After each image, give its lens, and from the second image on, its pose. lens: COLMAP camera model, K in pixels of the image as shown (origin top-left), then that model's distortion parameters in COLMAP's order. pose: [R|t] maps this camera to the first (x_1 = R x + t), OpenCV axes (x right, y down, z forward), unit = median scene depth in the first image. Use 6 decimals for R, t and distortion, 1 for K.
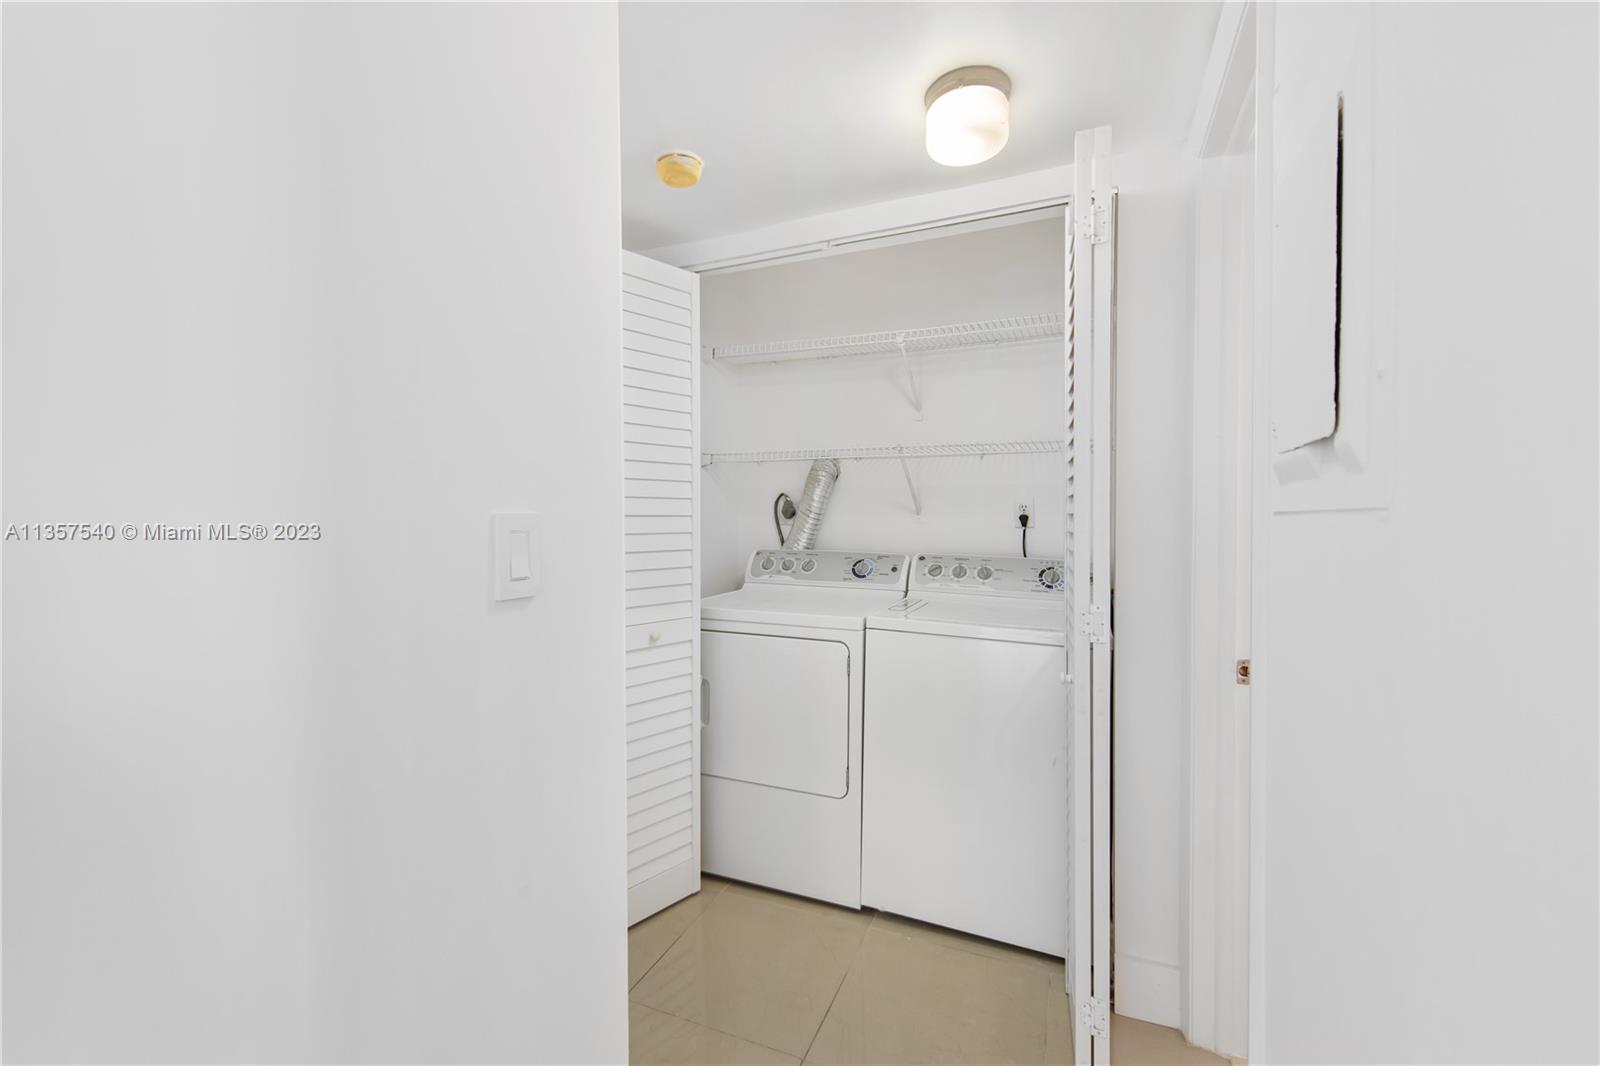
lens RADIAL K [[664.0, 0, 800.0], [0, 664.0, 533.0], [0, 0, 1]] dist [-0.000347, -0.000057]
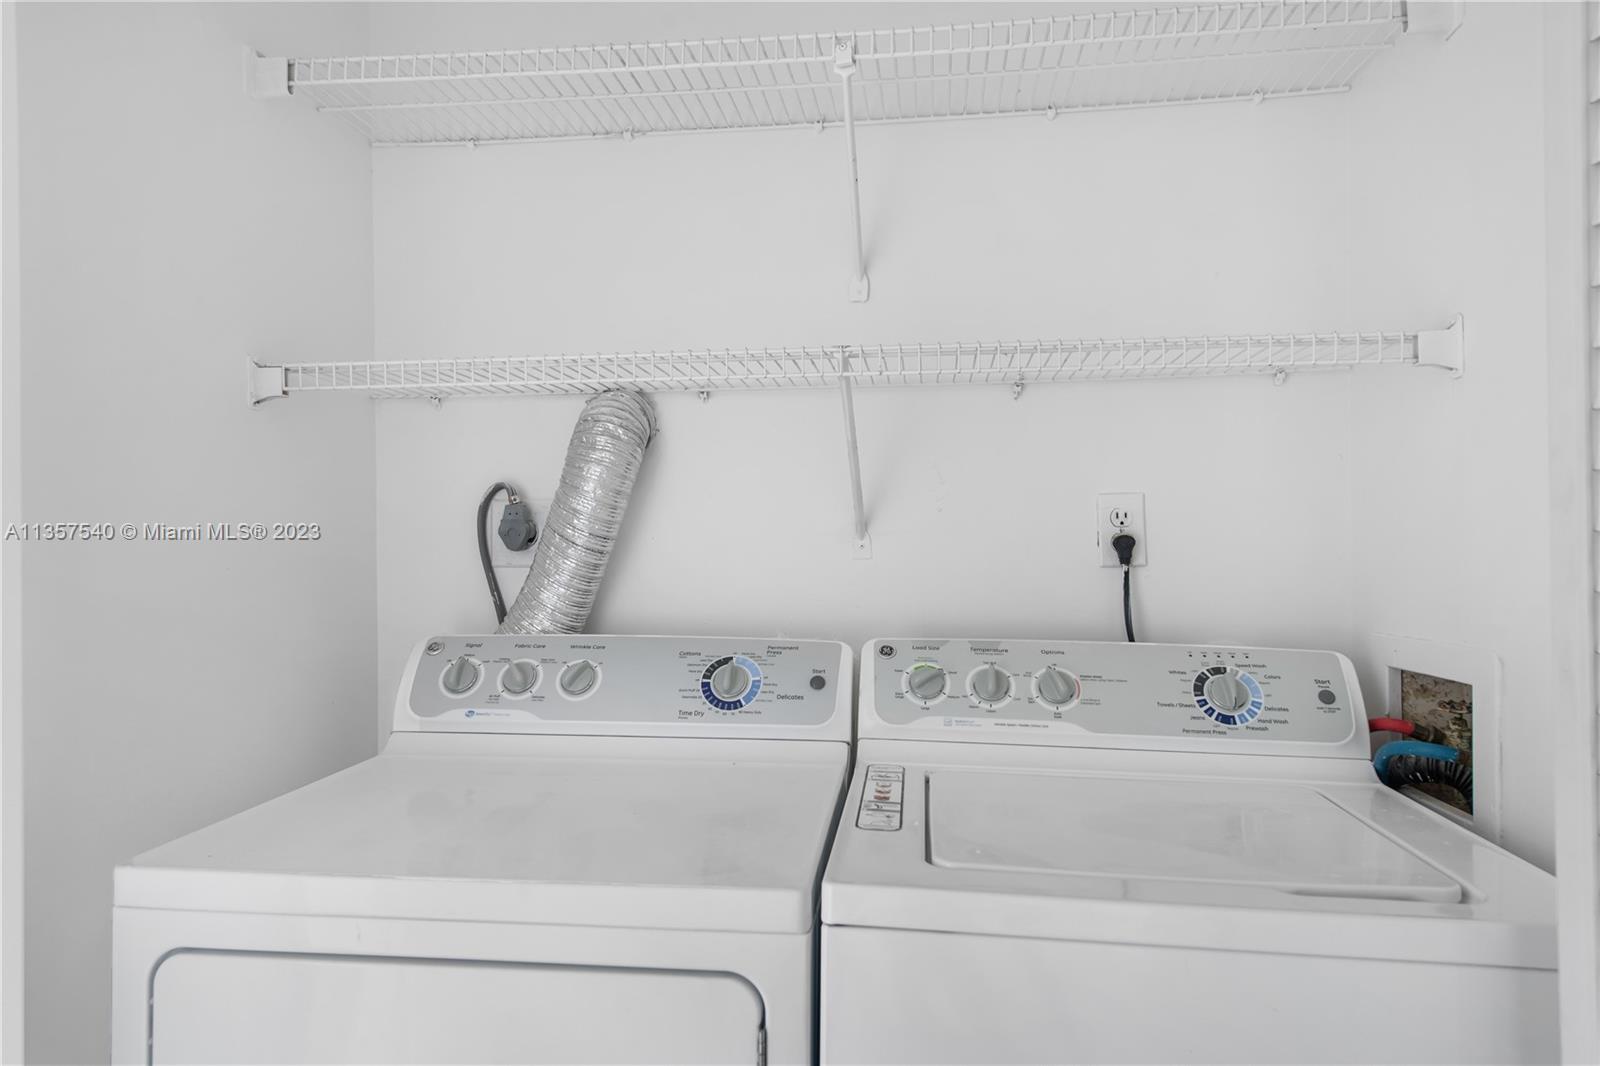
lens RADIAL K [[1006.3, 0, 800.0], [0, 1006.3, 533.0], [0, 0, 1]] dist [0.023443, 0.000474]
pose [[0.959612, -0.008846, 0.281187, -0.027023], [0.016351, 0.999570, -0.024356, -0.016093], [-0.280851, 0.027970, 0.959344, 0.439676]]
